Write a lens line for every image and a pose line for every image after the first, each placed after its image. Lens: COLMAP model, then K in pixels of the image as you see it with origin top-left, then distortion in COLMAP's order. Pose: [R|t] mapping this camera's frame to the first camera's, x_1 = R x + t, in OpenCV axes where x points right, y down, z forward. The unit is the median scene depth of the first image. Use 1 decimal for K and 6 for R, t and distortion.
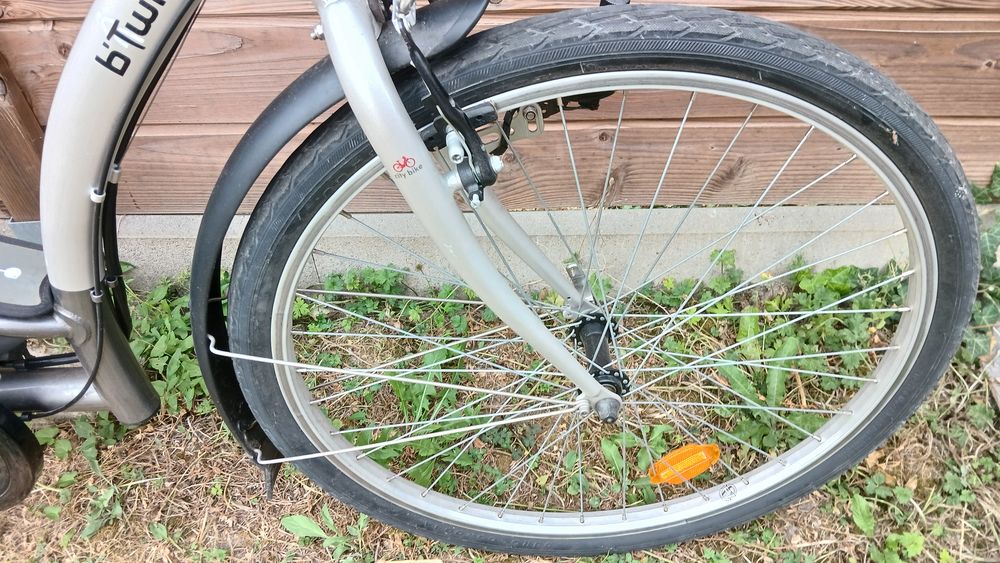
lens RADIAL K [[755.0, 0, 518.1], [0, 755.0, 270.0], [0, 0, 1]] dist [0.065067, -0.157764]
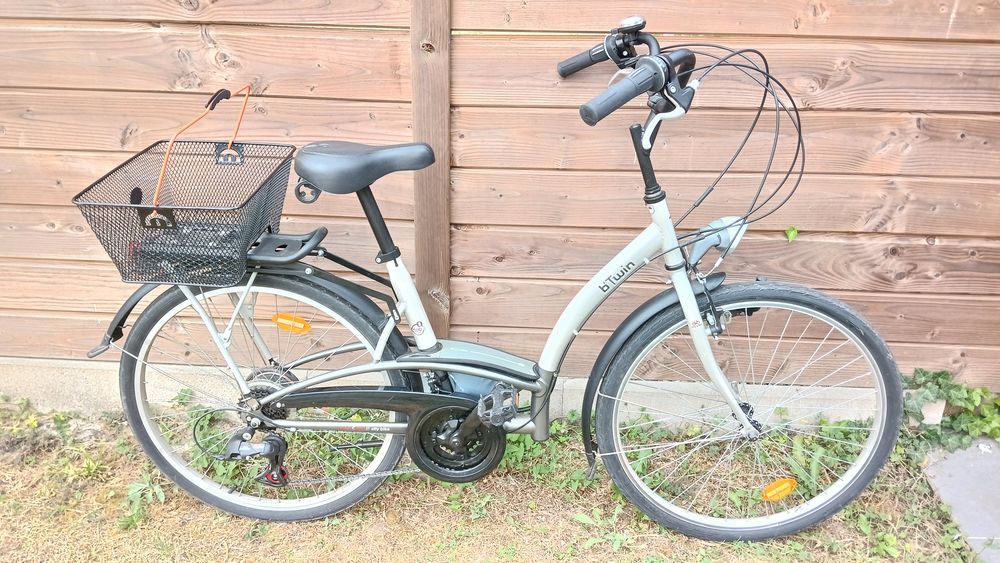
lens RADIAL K [[761.5, 0, 500.0], [0, 761.5, 281.5], [0, 0, 1]] dist [0.065981, -0.112114]
pose [[0.998464, 0.051372, -0.020751, -0.449616], [-0.055382, 0.936268, -0.346893, 0.421293], [0.001608, 0.347509, 0.937675, -1.018036]]
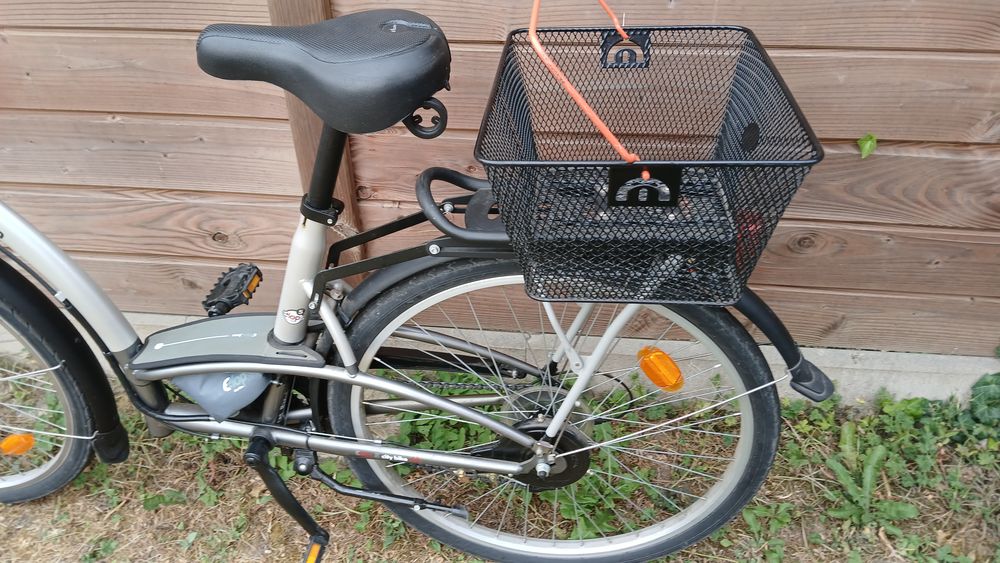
lens RADIAL K [[773.2, 0, 500.8], [0, 773.2, 269.1], [0, 0, 1]] dist [0.010051, -0.032584]
pose [[0.996013, 0.062345, -0.063806, -0.263761], [-0.071772, 0.984811, -0.158103, 0.044187], [0.052980, 0.162053, 0.985359, -0.488431]]
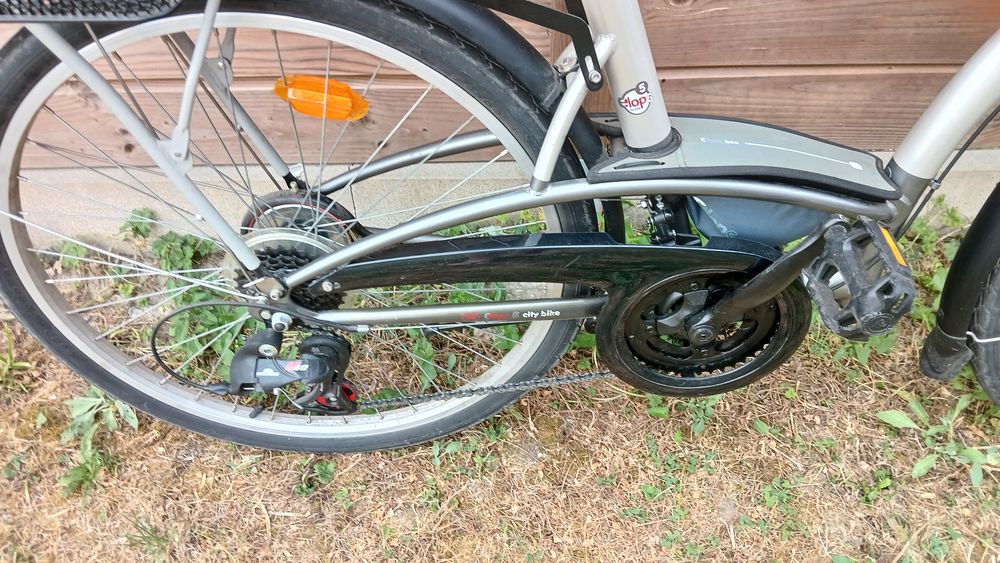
lens RADIAL K [[755.0, 0, 518.1], [0, 755.0, 270.0], [0, 0, 1]] dist [0.065067, -0.157764]
pose [[0.999896, -0.005987, 0.013097, -0.775200], [0.006019, 0.999979, -0.002436, 0.104831], [-0.013082, 0.002514, 0.999911, -0.104309]]
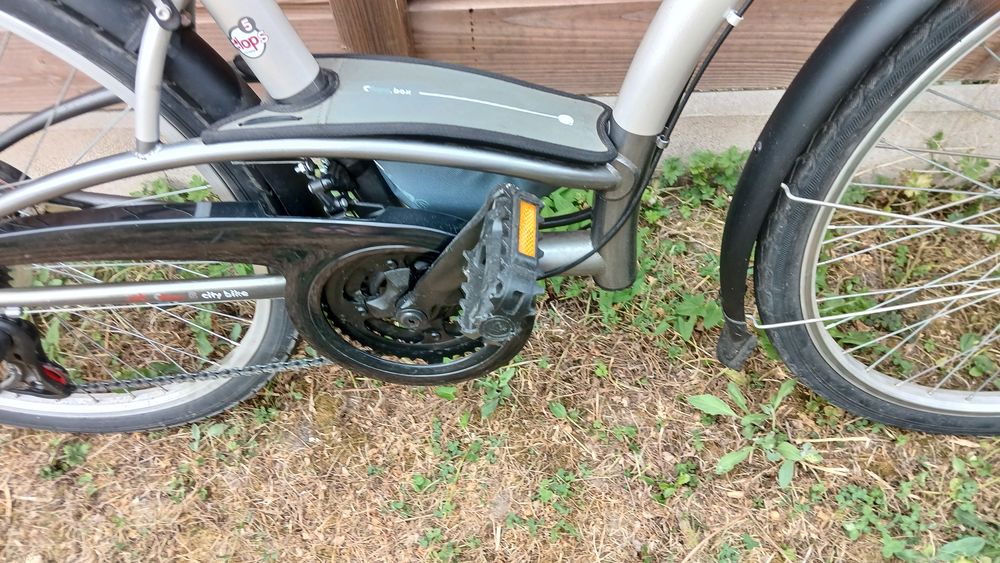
lens RADIAL K [[754.5, 0, 532.3], [0, 754.5, 267.7], [0, 0, 1]] dist [0.069444, -0.133656]
pose [[0.999281, -0.004047, -0.037689, -0.430339], [0.007193, 0.996465, 0.083702, 0.069210], [0.037217, -0.083913, 0.995778, 0.026193]]
